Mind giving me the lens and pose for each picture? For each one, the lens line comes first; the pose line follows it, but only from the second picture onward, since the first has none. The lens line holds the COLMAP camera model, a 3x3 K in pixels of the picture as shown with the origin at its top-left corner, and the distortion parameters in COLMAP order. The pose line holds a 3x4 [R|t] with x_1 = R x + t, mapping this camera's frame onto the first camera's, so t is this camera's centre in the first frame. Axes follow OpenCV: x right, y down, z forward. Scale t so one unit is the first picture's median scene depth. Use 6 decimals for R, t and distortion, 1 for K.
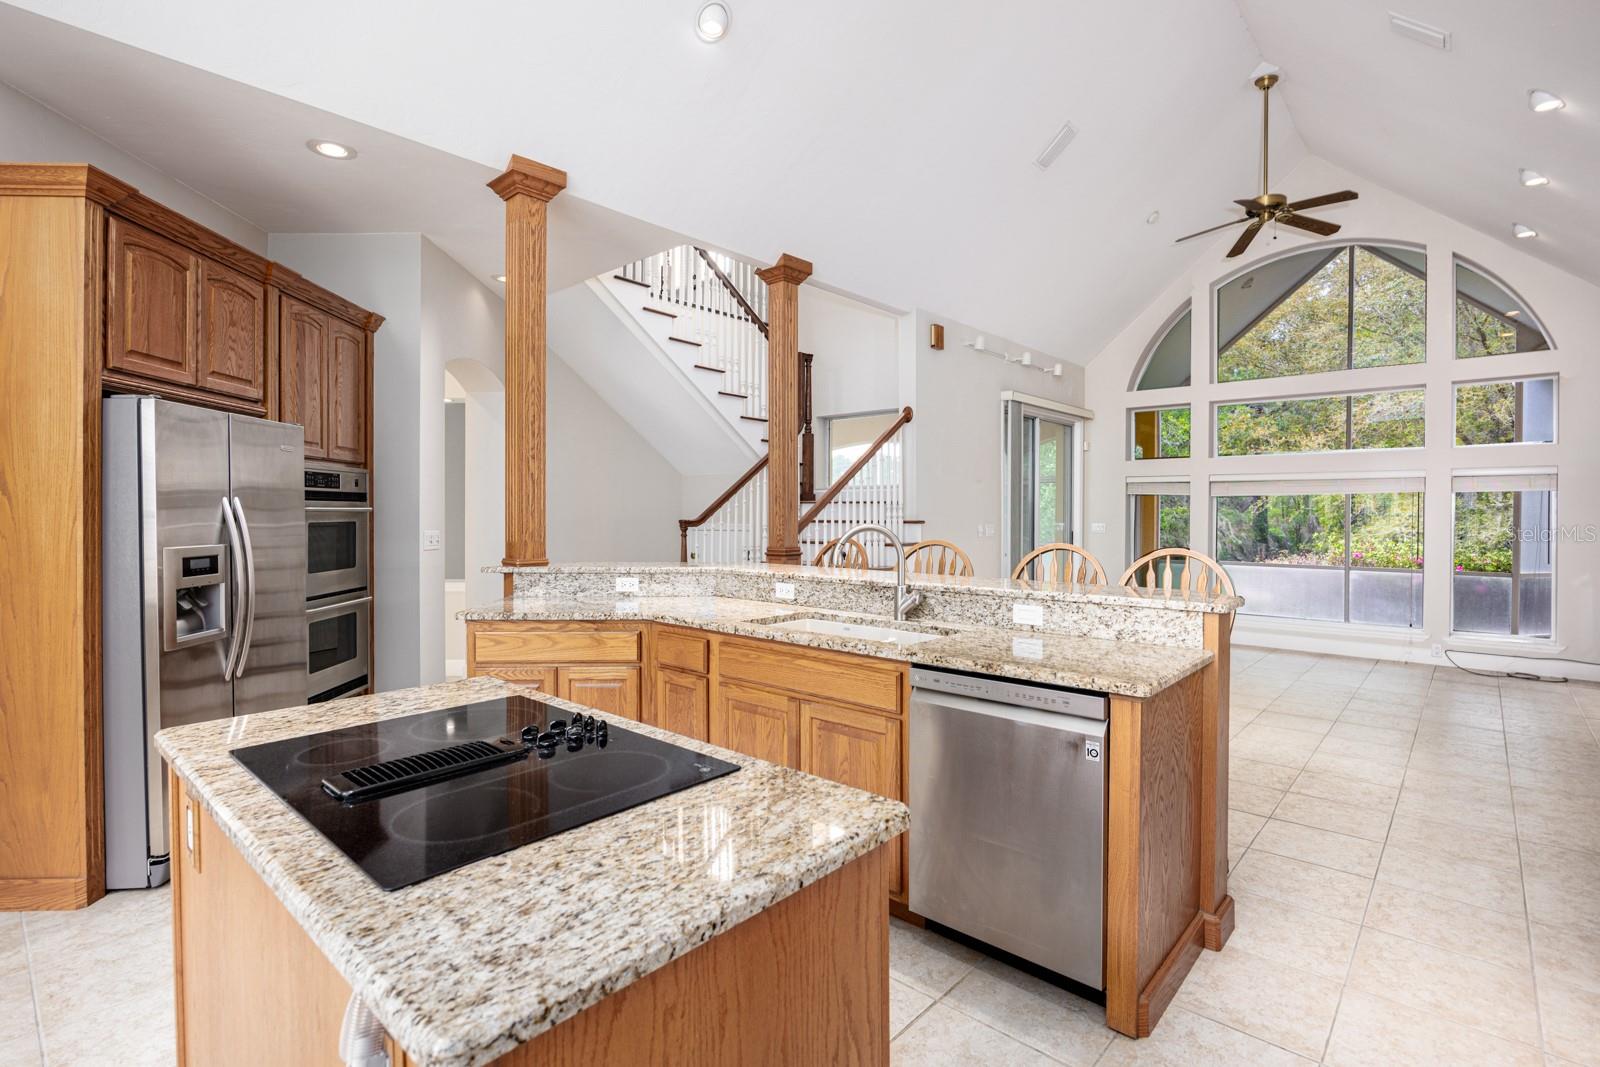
lens RADIAL K [[769.4, 0, 807.0], [0, 769.4, 523.8], [0, 0, 1]] dist [-0.021535, -0.000235]
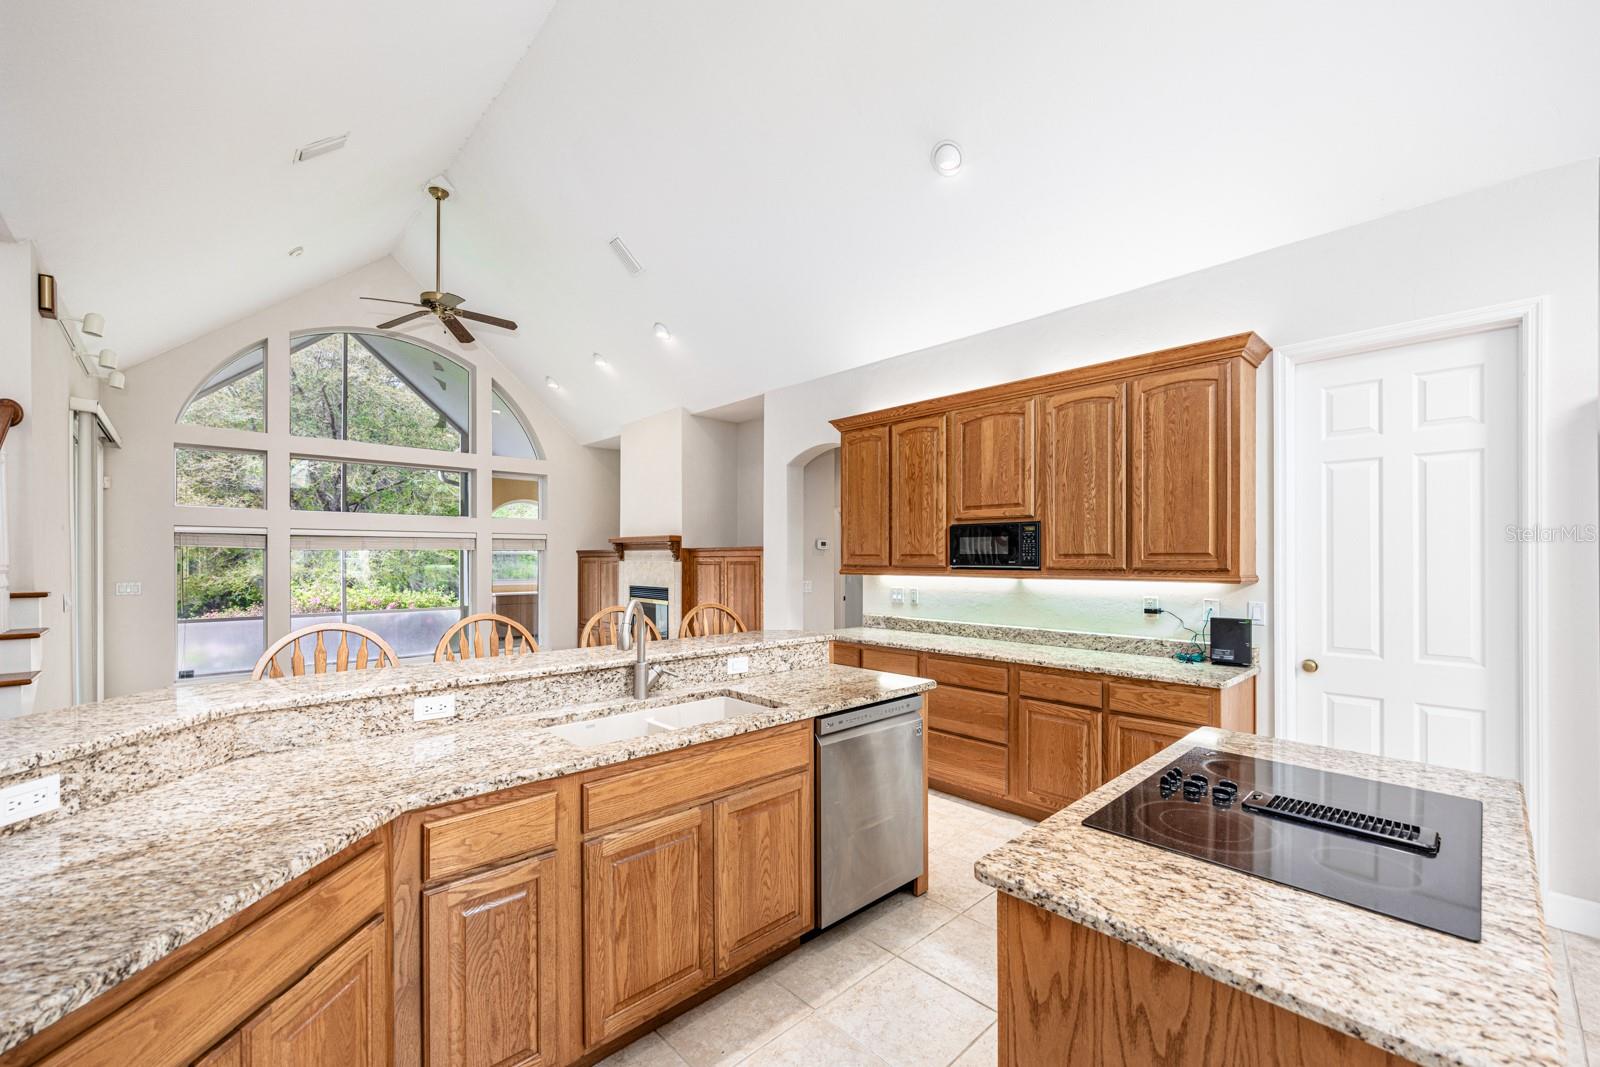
lens RADIAL K [[655.2, 0, 806.6], [0, 655.2, 561.8], [0, 0, 1]] dist [-0.003105, 0.001026]
pose [[0.087141, -0.009597, 0.996150, -0.687145], [0.015230, 0.999850, 0.008300, -0.049674], [-0.996080, 0.014449, 0.087274, 0.744871]]
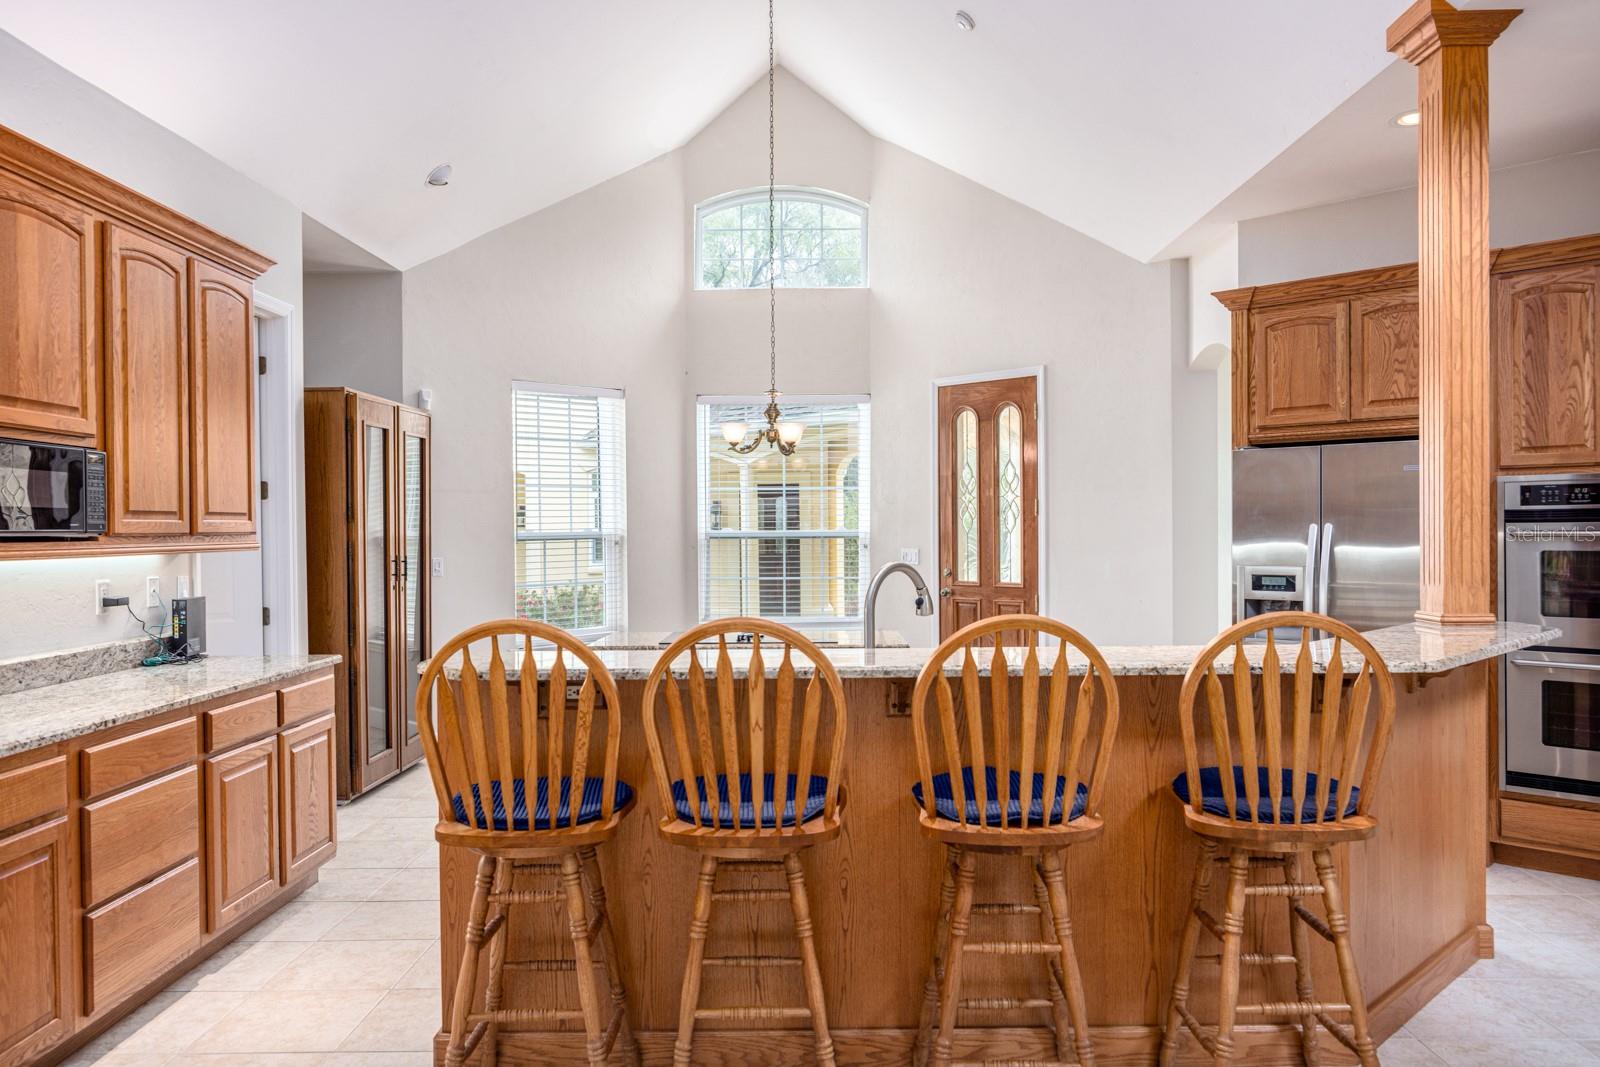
lens RADIAL K [[1202.7, 0, 800.4], [0, 1202.7, 535.0], [0, 0, 1]] dist [-0.000537, -0.000134]
pose [[-0.761446, 0.005132, -0.648208, 0.915535], [-0.004872, 0.999895, 0.013639, -0.038994], [0.648210, 0.013543, -0.761341, 1.830771]]
